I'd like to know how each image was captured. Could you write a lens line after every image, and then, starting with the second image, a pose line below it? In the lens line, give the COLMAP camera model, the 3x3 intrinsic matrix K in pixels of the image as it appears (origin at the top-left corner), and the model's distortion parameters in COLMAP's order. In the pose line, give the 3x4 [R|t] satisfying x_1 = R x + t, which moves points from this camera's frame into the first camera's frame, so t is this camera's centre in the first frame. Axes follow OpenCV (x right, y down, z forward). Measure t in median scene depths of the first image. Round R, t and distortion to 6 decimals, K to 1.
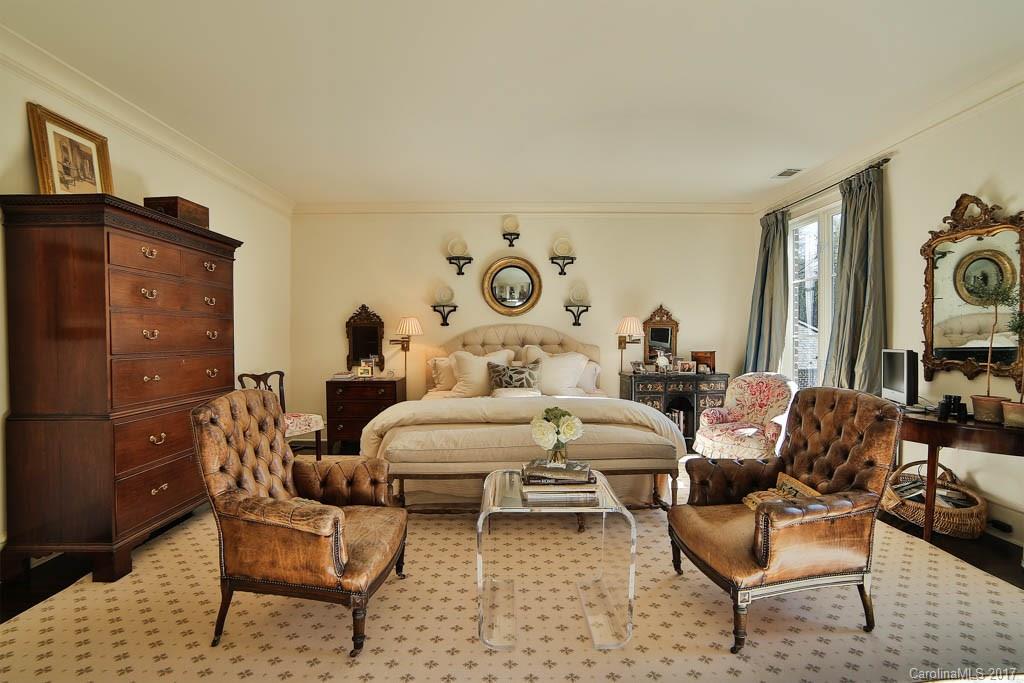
lens RADIAL K [[491.3, 0, 511.7], [0, 491.3, 340.1], [0, 0, 1]] dist [-0.000328, 0.000202]
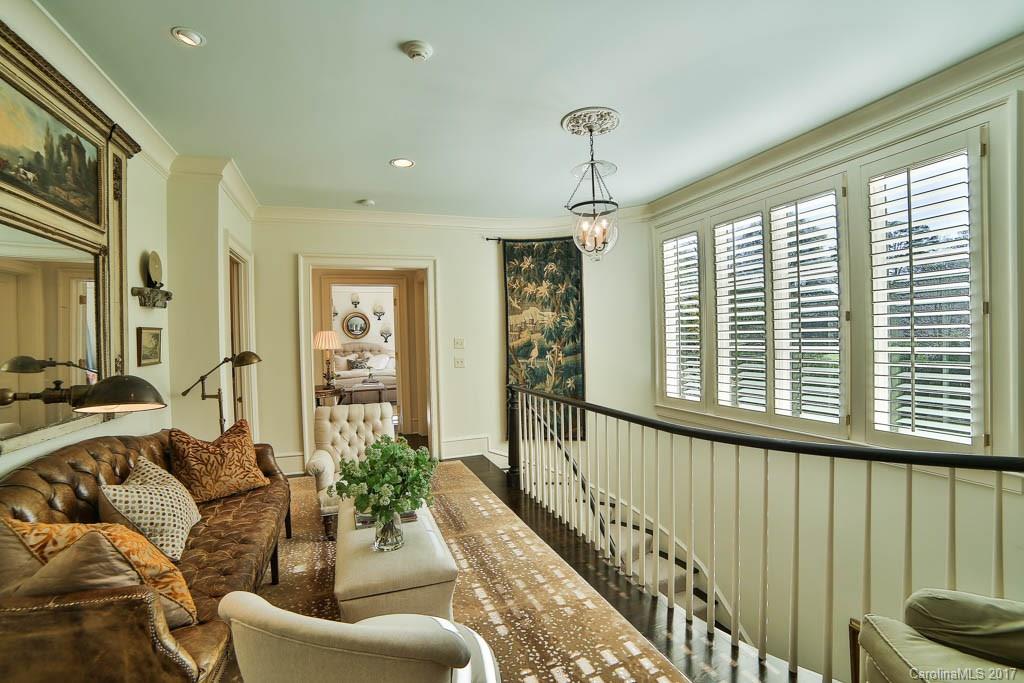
lens RADIAL K [[491.3, 0, 509.5], [0, 491.3, 341.8], [0, 0, 1]] dist [-0.000328, 0.000202]
pose [[0.949358, -0.020486, 0.313527, -0.040966], [0.020003, 0.999789, 0.004759, -0.031398], [-0.313558, 0.001753, 0.949567, -1.374463]]
